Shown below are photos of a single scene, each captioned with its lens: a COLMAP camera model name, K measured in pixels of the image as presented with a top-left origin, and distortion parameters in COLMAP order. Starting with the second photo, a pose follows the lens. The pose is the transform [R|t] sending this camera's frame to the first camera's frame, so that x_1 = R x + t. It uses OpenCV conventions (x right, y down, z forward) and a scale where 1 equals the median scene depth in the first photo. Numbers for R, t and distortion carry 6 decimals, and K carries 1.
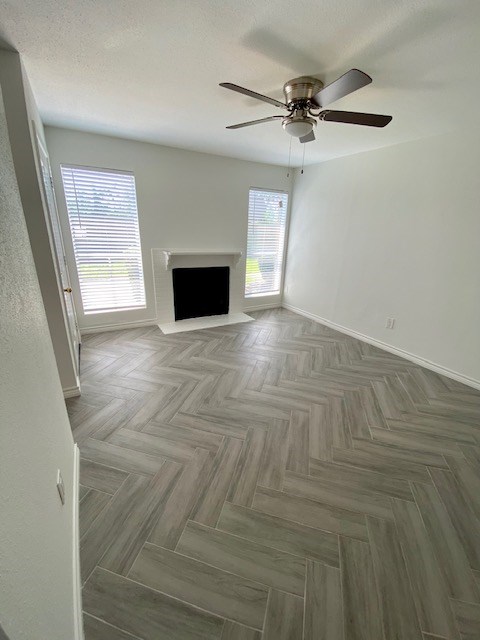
lens RADIAL K [[258.6, 0, 240.0], [0, 258.6, 320.0], [0, 0, 1]] dist [0.013273, -0.017550]
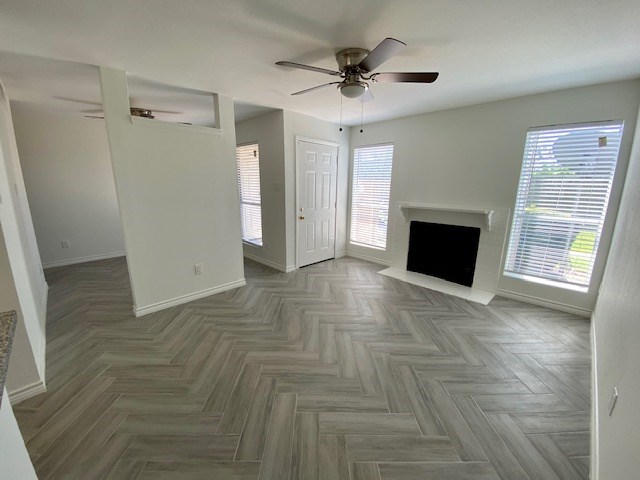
lens RADIAL K [[258.6, 0, 320.0], [0, 258.6, 240.0], [0, 0, 1]] dist [0.013273, -0.017550]
pose [[0.270578, 0.177432, -0.946206, 0.674193], [-0.316040, 0.944768, 0.086788, -0.098842], [0.909344, 0.275556, 0.311709, 0.351246]]
